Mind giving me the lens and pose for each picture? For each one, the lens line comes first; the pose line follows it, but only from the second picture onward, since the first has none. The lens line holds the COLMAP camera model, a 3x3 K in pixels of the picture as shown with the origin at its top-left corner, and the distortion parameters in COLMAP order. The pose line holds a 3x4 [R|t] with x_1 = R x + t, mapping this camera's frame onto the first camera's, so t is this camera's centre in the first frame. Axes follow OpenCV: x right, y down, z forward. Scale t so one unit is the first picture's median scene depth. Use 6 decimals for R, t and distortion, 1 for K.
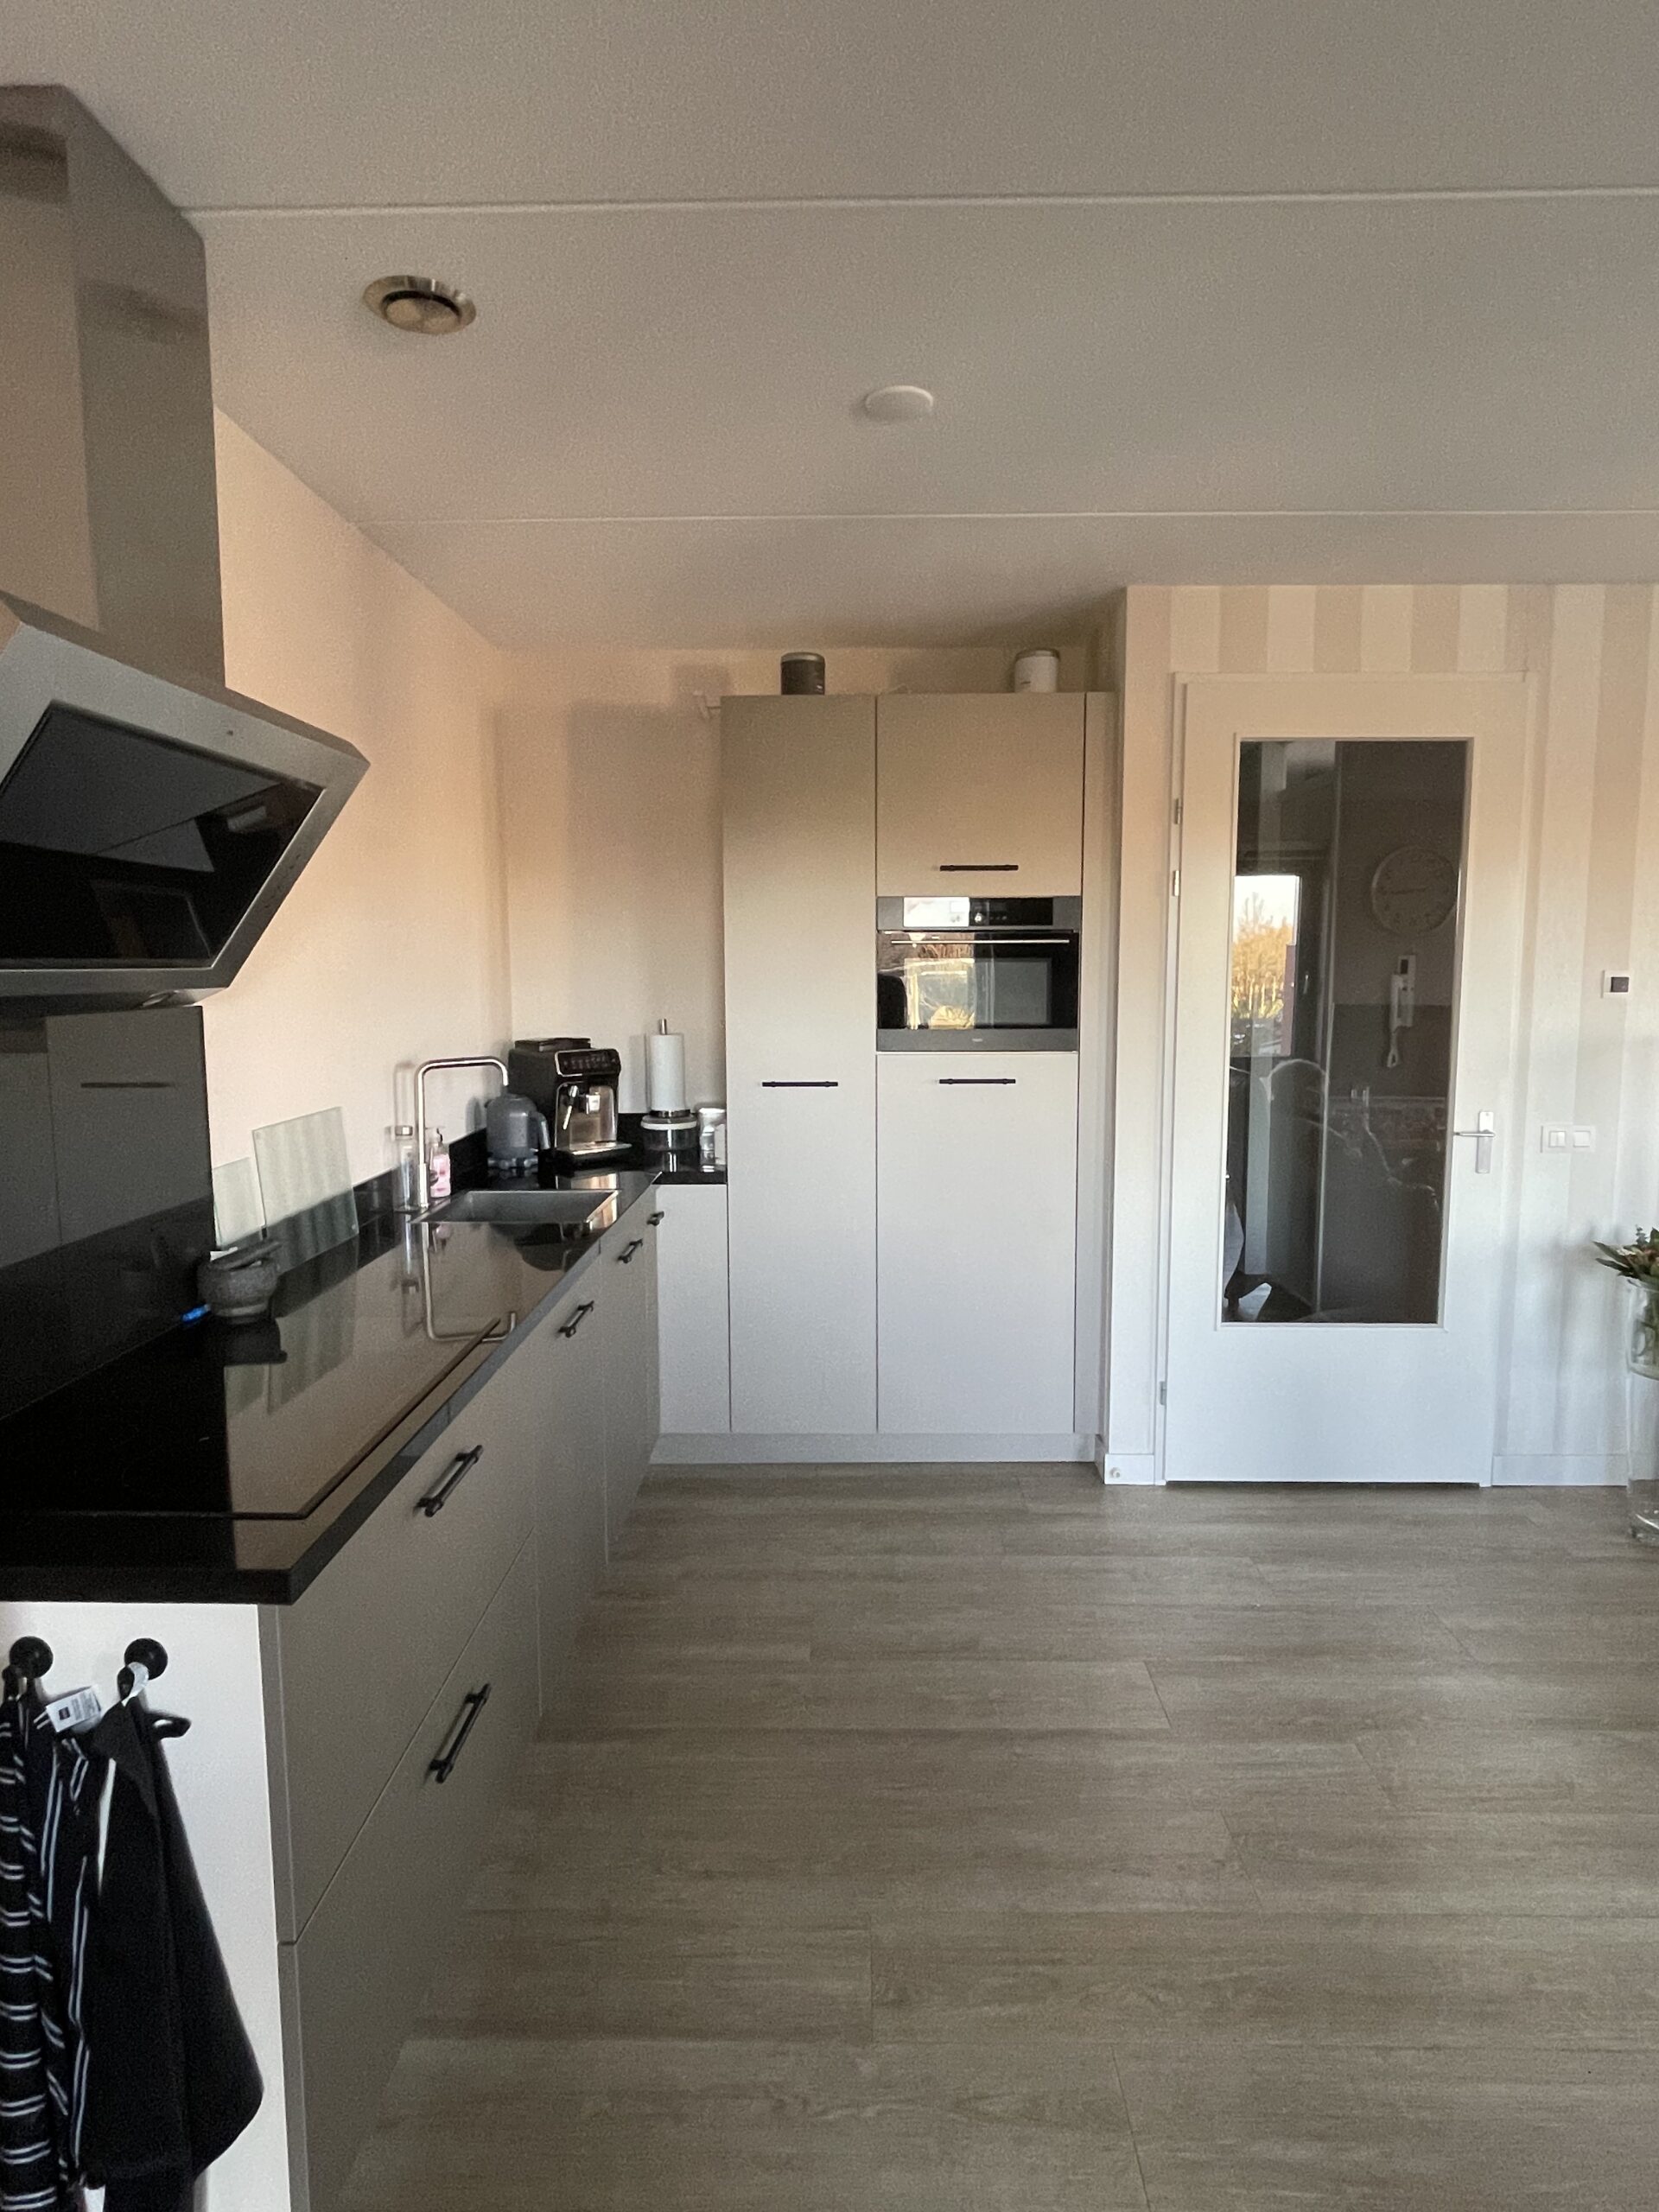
lens RADIAL K [[1206.6, 0, 830.8], [0, 1206.6, 1095.3], [0, 0, 1]] dist [-0.000094, -0.003759]
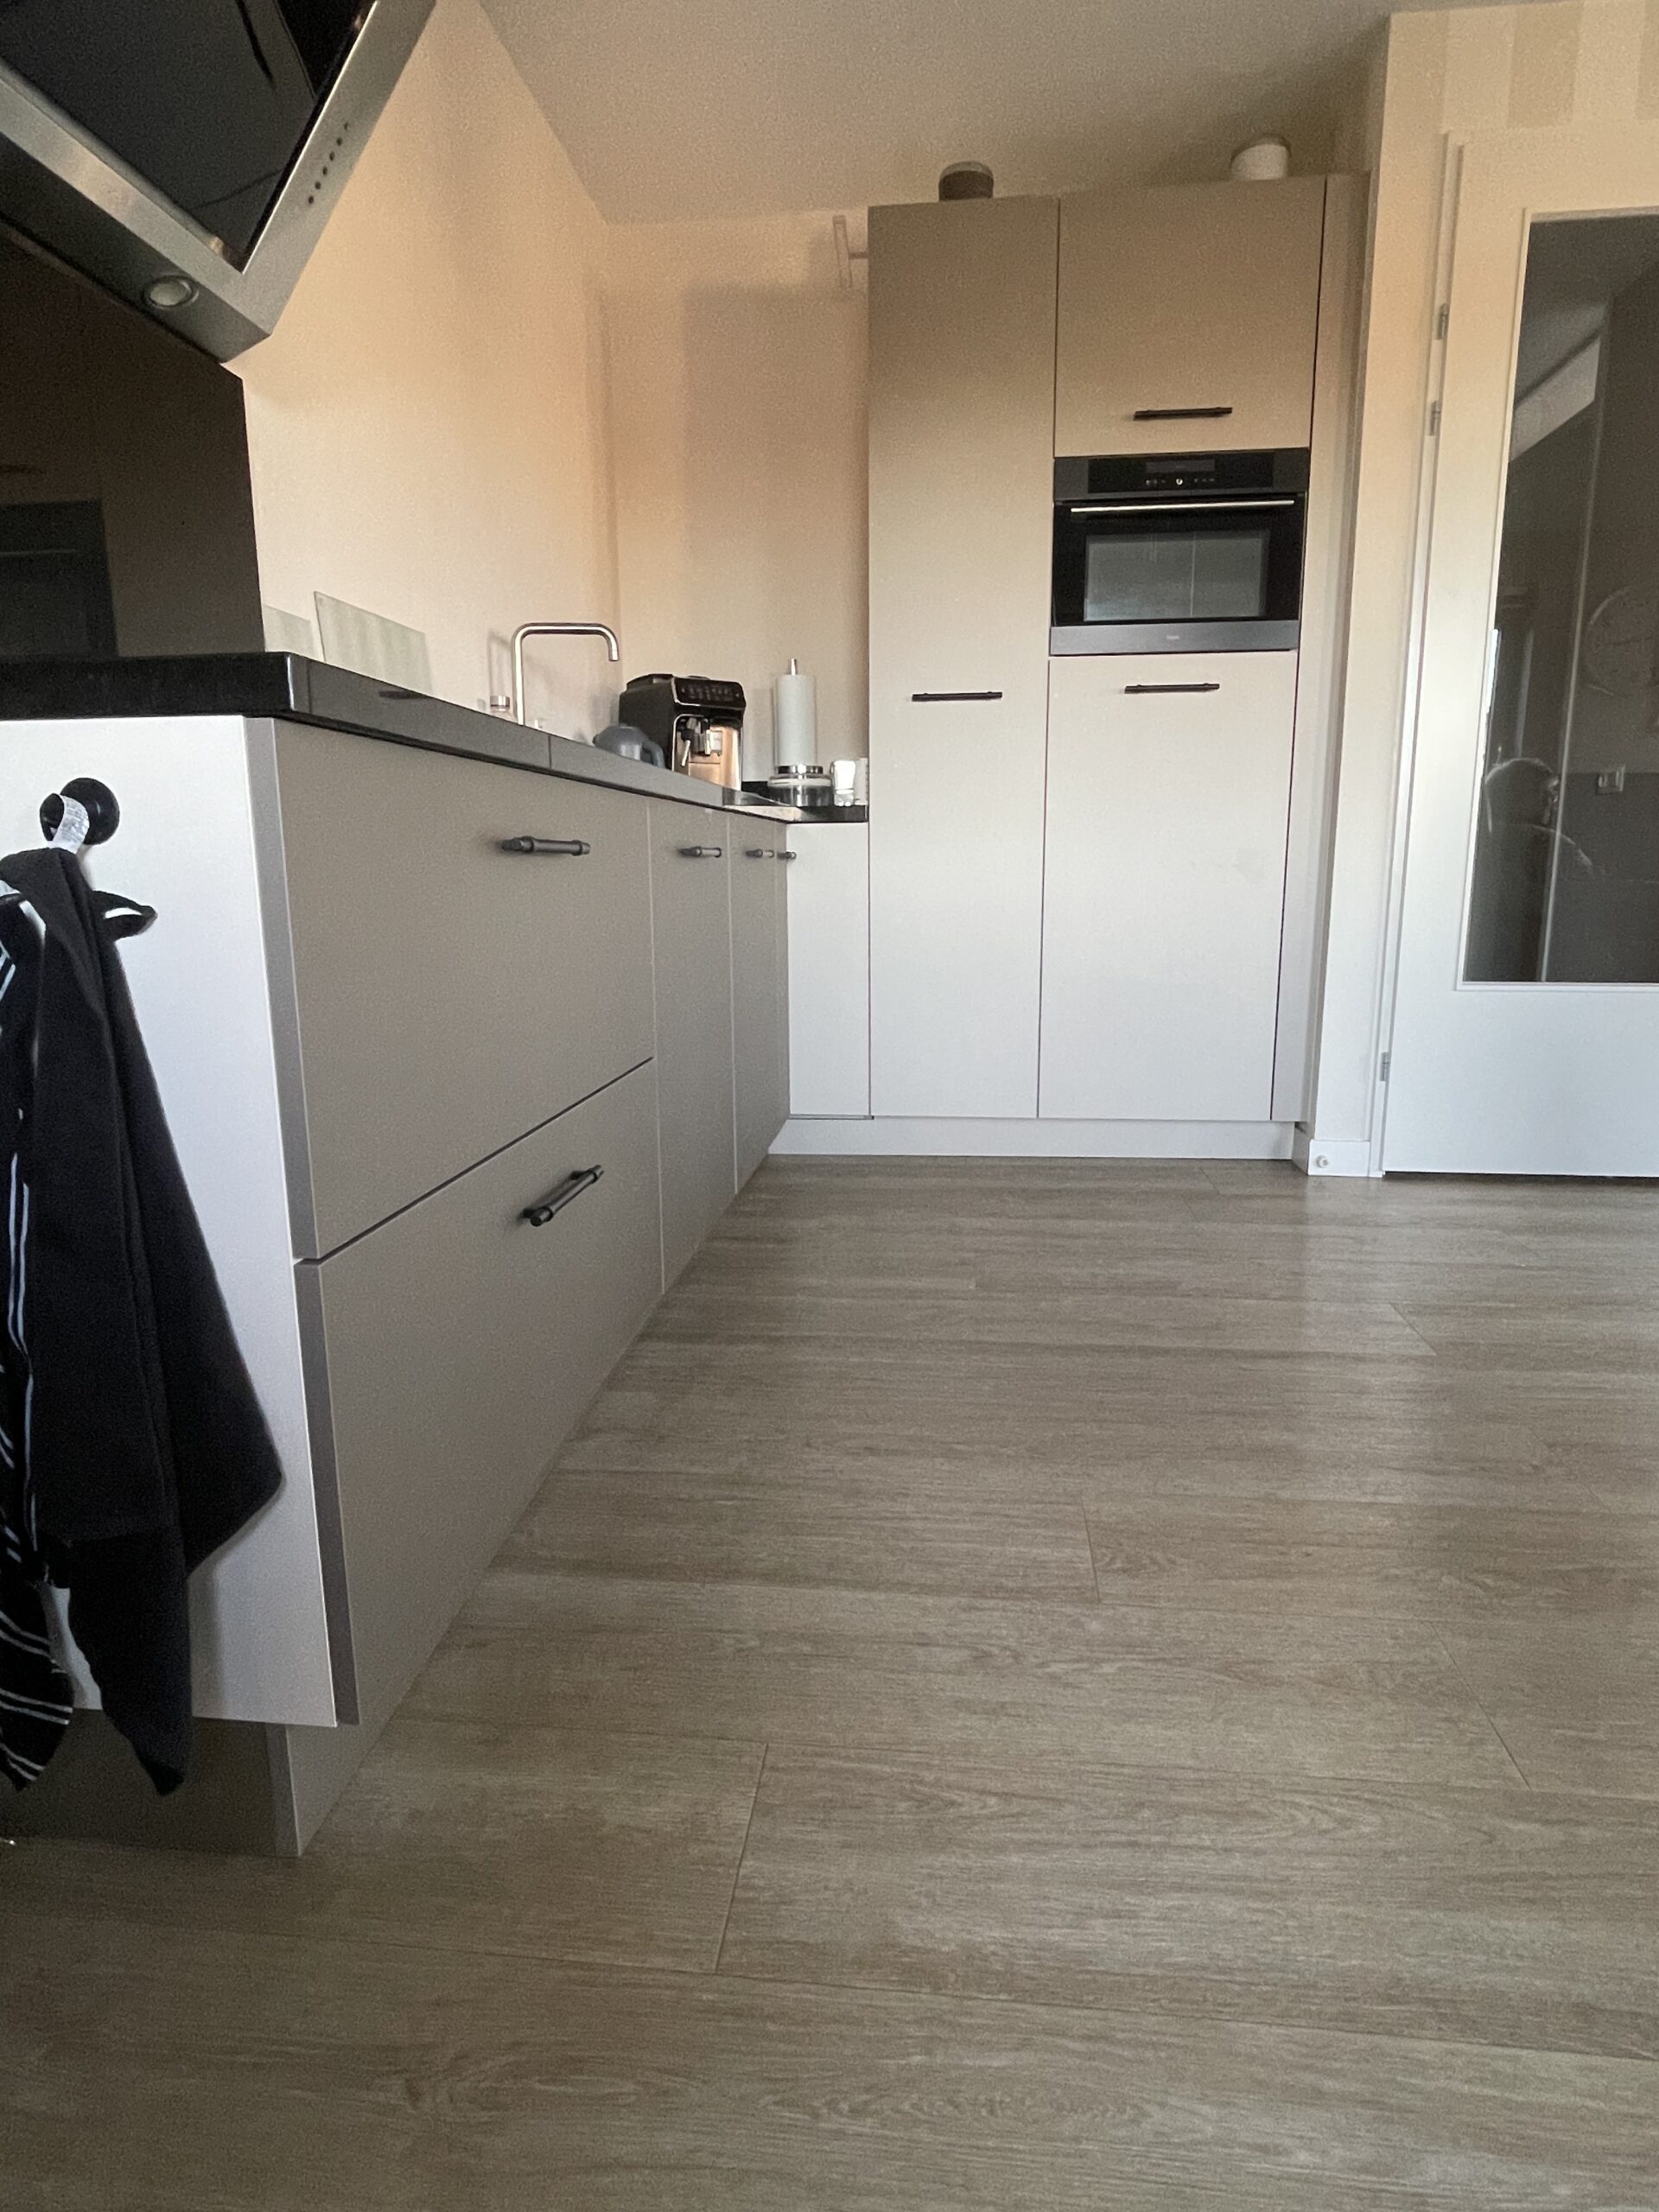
lens RADIAL K [[1206.6, 0, 830.8], [0, 1206.6, 1095.3], [0, 0, 1]] dist [-0.000094, -0.003759]
pose [[0.995988, 0.013307, -0.088486, -0.035743], [-0.005936, 0.996527, 0.083056, 0.203650], [0.089284, -0.082198, 0.992609, 0.131027]]
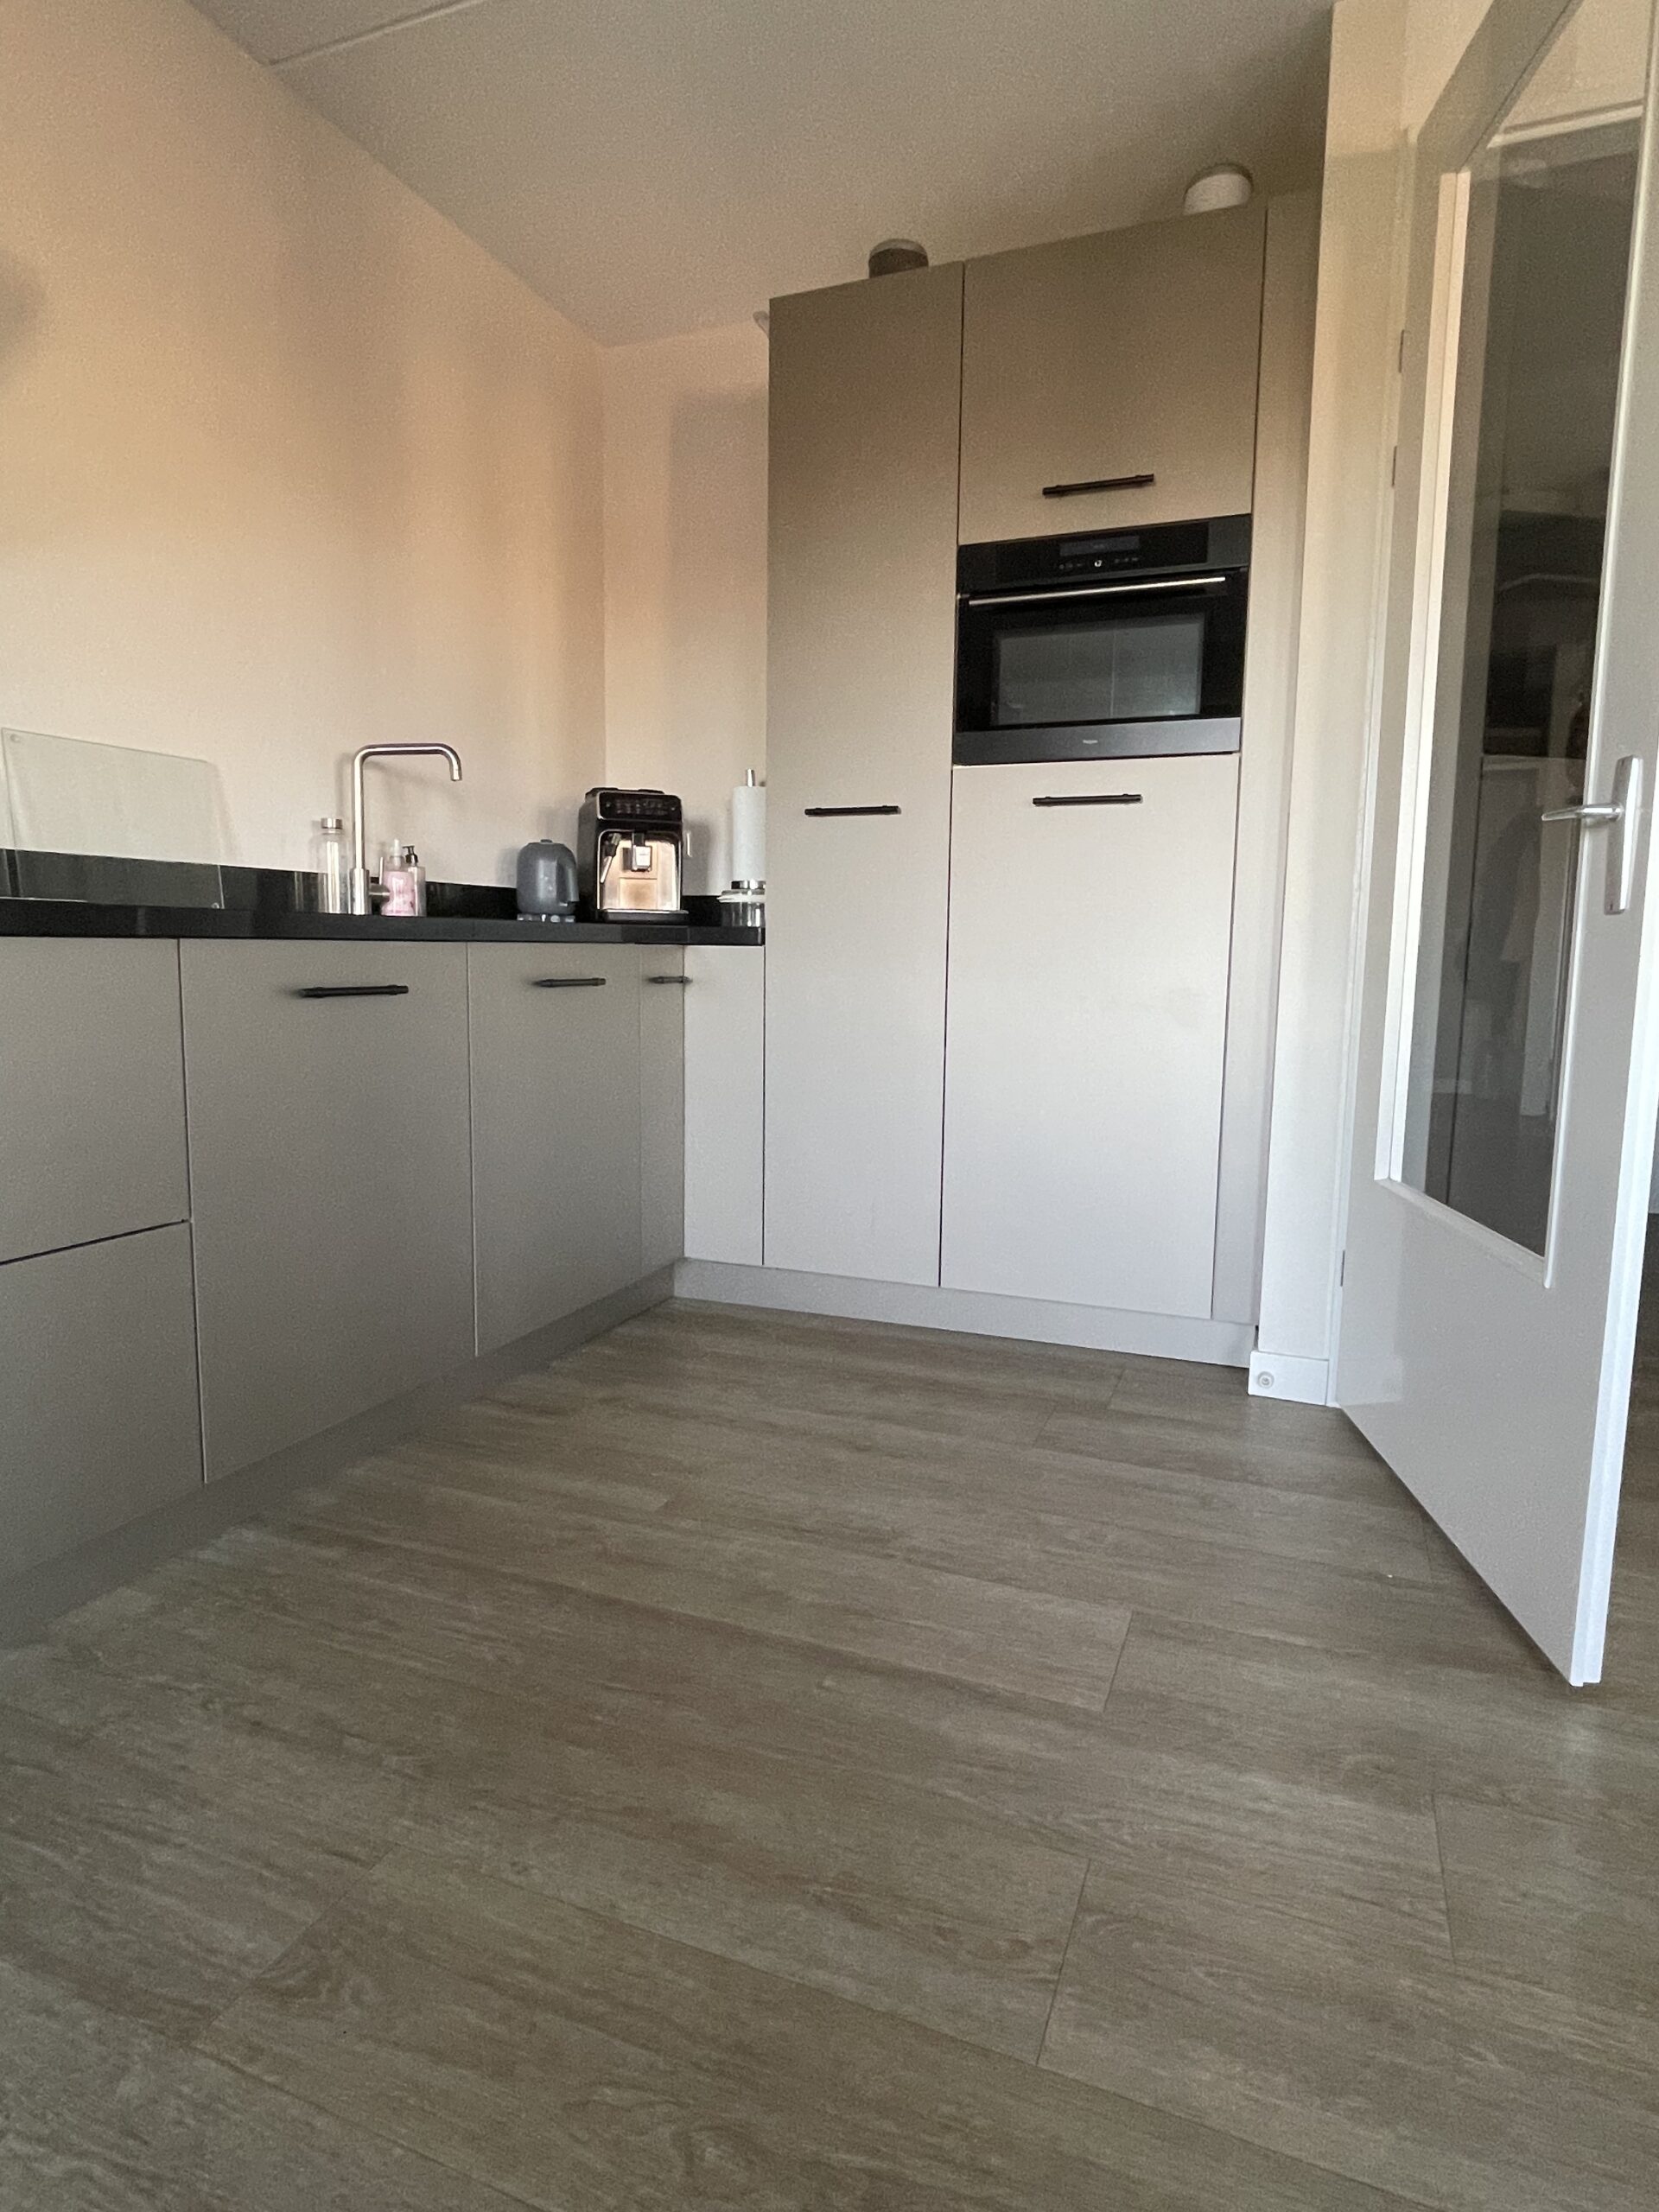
lens RADIAL K [[1206.6, 0, 830.8], [0, 1206.6, 1095.3], [0, 0, 1]] dist [-0.000094, -0.003759]
pose [[0.935053, 0.058878, -0.349583, 0.242628], [-0.054497, 0.998263, 0.022365, 0.156284], [0.350293, -0.001861, 0.936638, 0.288272]]
